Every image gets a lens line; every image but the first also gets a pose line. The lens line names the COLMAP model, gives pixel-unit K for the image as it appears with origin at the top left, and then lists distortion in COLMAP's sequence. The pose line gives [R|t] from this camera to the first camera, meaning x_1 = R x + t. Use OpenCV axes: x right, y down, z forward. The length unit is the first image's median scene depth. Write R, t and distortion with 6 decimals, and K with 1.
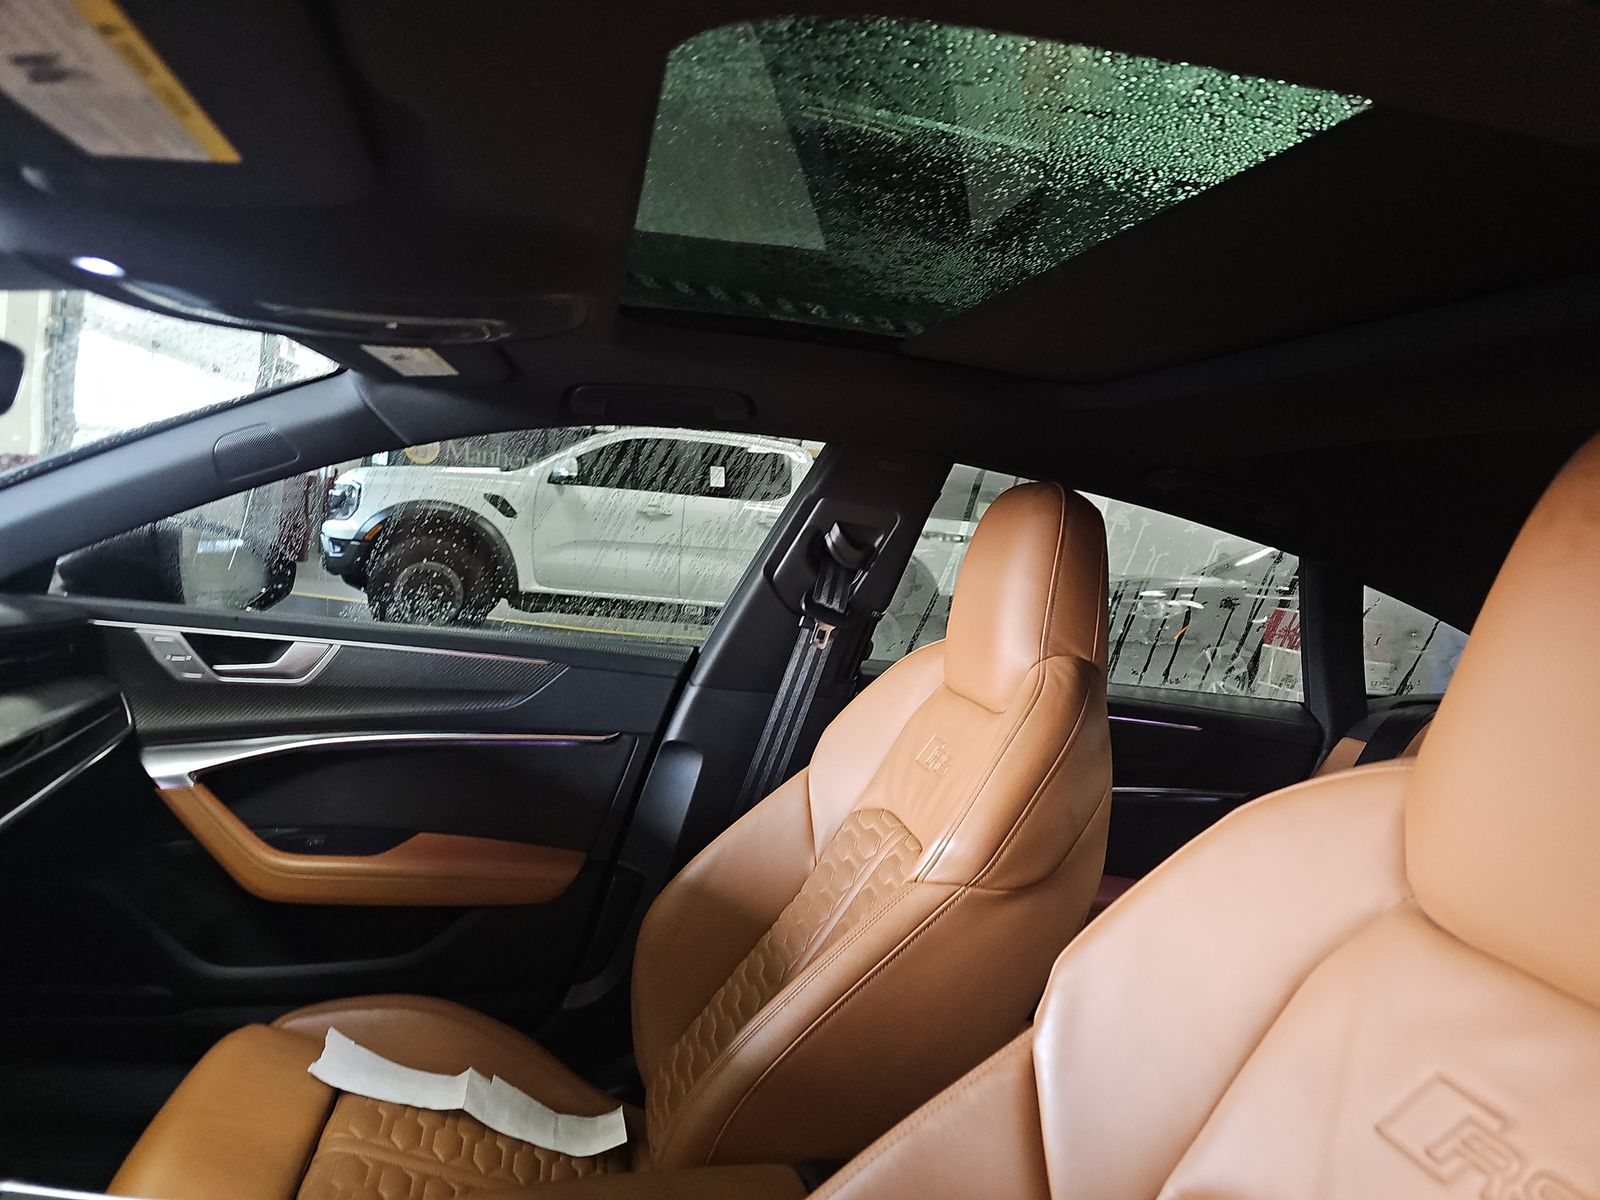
lens RADIAL K [[1094.2, 0, 807.7], [0, 1094.2, 602.7], [0, 0, 1]] dist [0.056466, -0.001656]
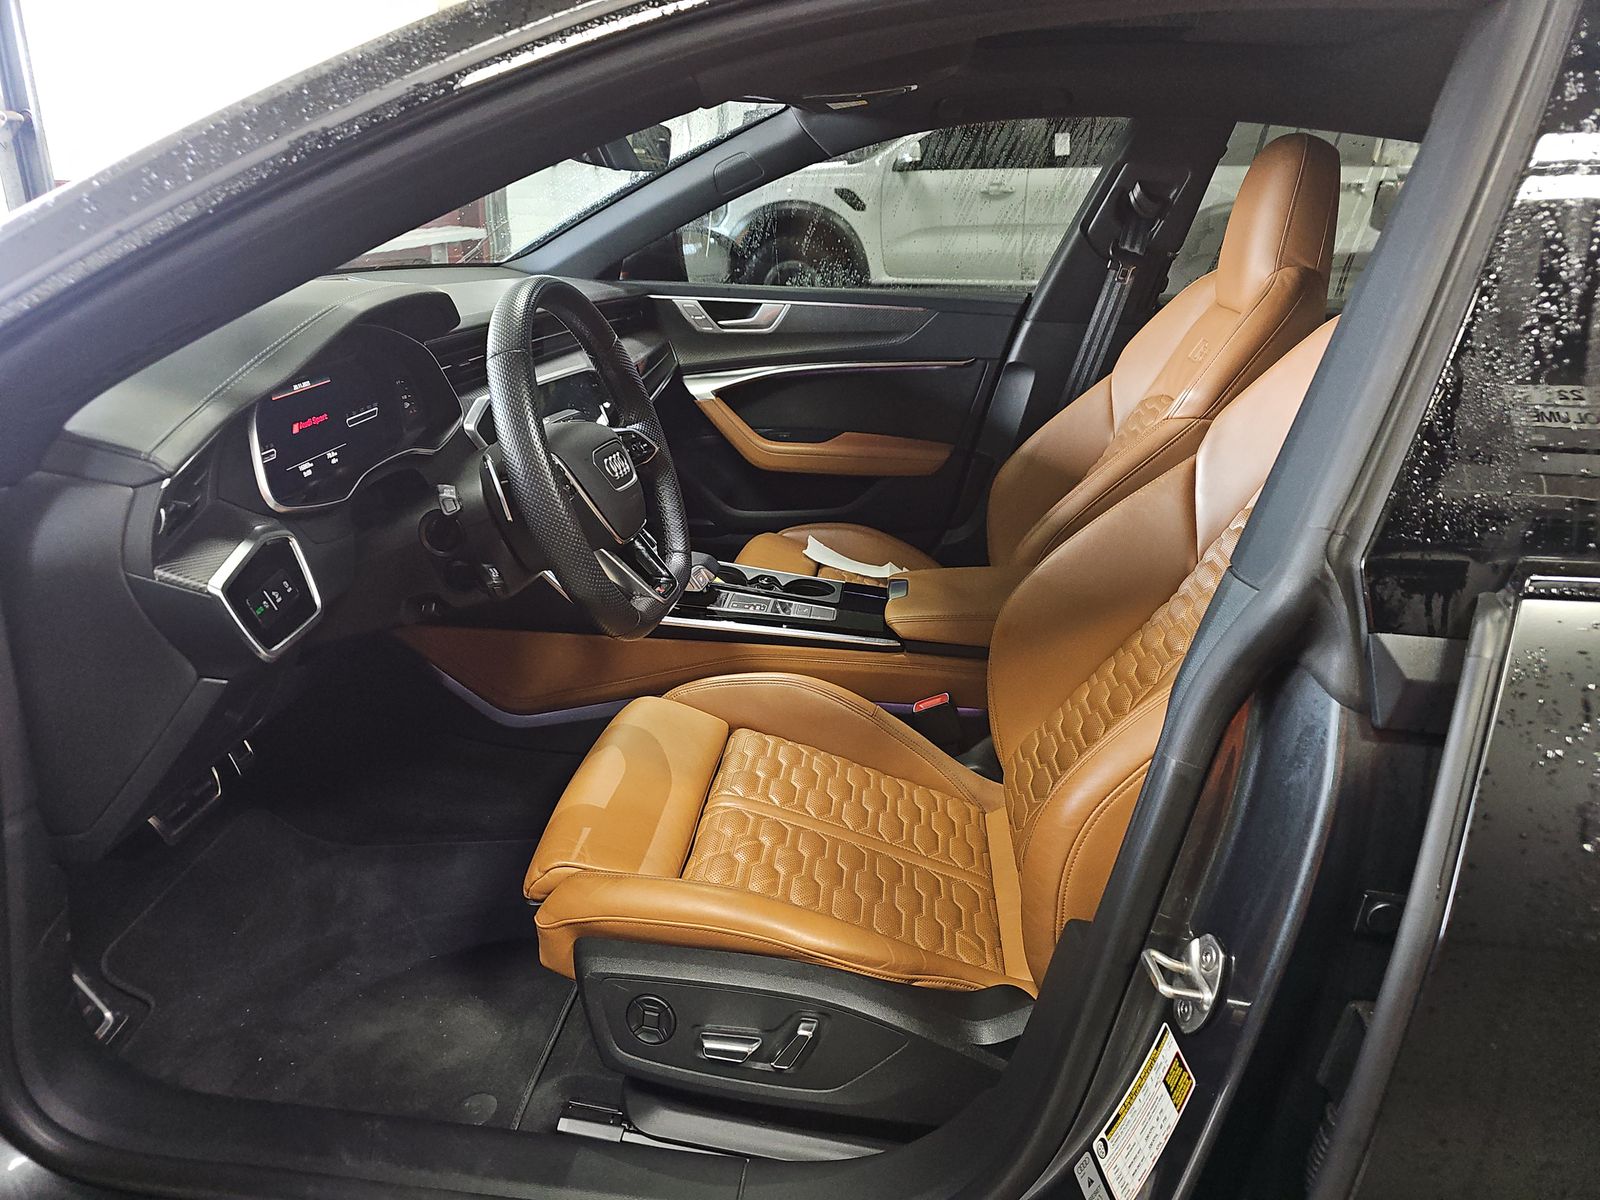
lens RADIAL K [[1094.2, 0, 807.7], [0, 1094.2, 602.7], [0, 0, 1]] dist [0.056466, -0.001656]
pose [[0.952171, 0.019265, -0.304958, 0.063310], [0.063623, 0.963638, 0.259525, 0.041749], [0.298869, -0.266515, 0.916323, -0.460324]]
